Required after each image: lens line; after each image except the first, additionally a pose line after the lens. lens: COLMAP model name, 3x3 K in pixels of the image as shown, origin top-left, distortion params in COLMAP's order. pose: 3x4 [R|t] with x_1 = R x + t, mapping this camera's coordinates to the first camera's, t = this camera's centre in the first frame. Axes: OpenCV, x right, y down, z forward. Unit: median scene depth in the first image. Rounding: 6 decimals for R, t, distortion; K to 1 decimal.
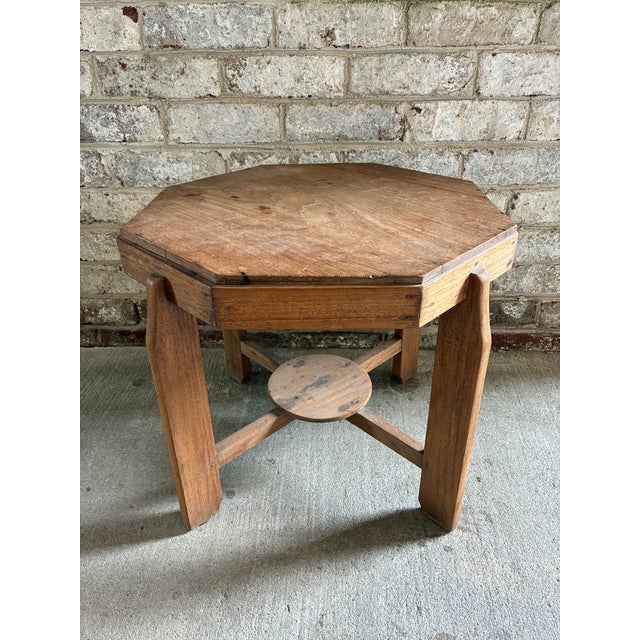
lens RADIAL K [[491.4, 0, 316.6], [0, 491.4, 315.9], [0, 0, 1]] dist [0.052941, -0.068015]
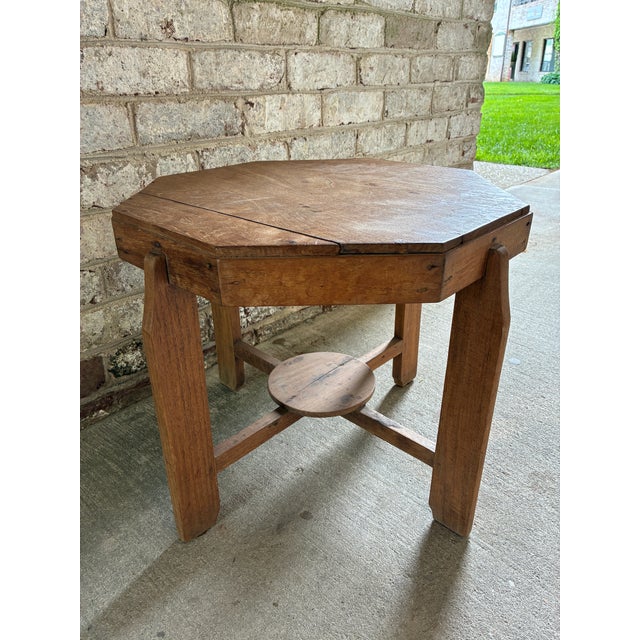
lens RADIAL K [[491.4, 0, 319.2], [0, 491.4, 316.6], [0, 0, 1]] dist [0.052941, -0.068015]
pose [[0.651171, -0.328742, 0.684035, -0.576679], [0.365432, 0.925766, 0.097041, -0.048449], [-0.665158, 0.186779, 0.722965, 0.231472]]
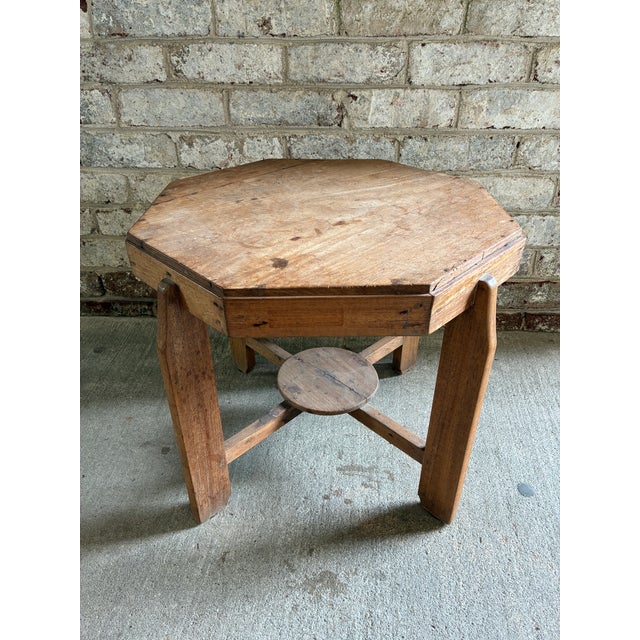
lens RADIAL K [[491.4, 0, 318.9], [0, 491.4, 318.0], [0, 0, 1]] dist [0.052941, -0.068015]
pose [[0.999504, 0.021789, -0.022740, 0.166998], [-0.020461, 0.998160, 0.057082, -0.007590], [0.023942, -0.056589, 0.998110, -0.077074]]
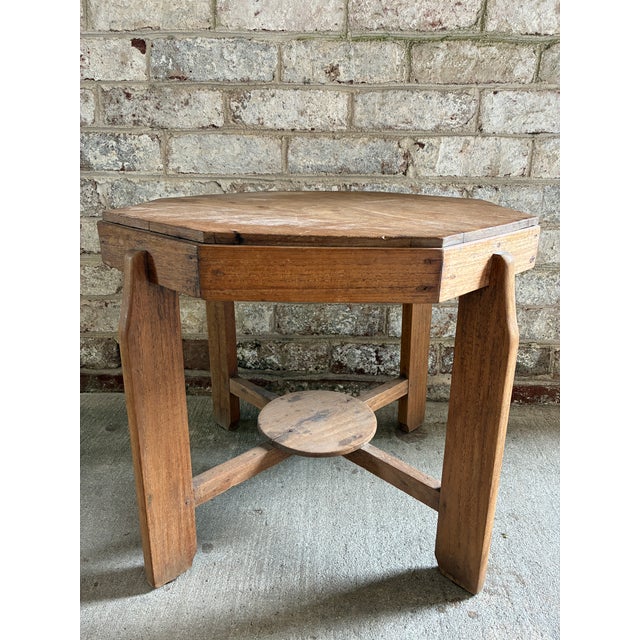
lens RADIAL K [[491.4, 0, 318.9], [0, 491.4, 315.3], [0, 0, 1]] dist [0.052941, -0.068015]
pose [[0.999682, 0.022196, 0.011957, -0.005241], [-0.019475, 0.981025, -0.192901, 0.118072], [-0.016011, 0.192607, 0.981145, 0.093498]]
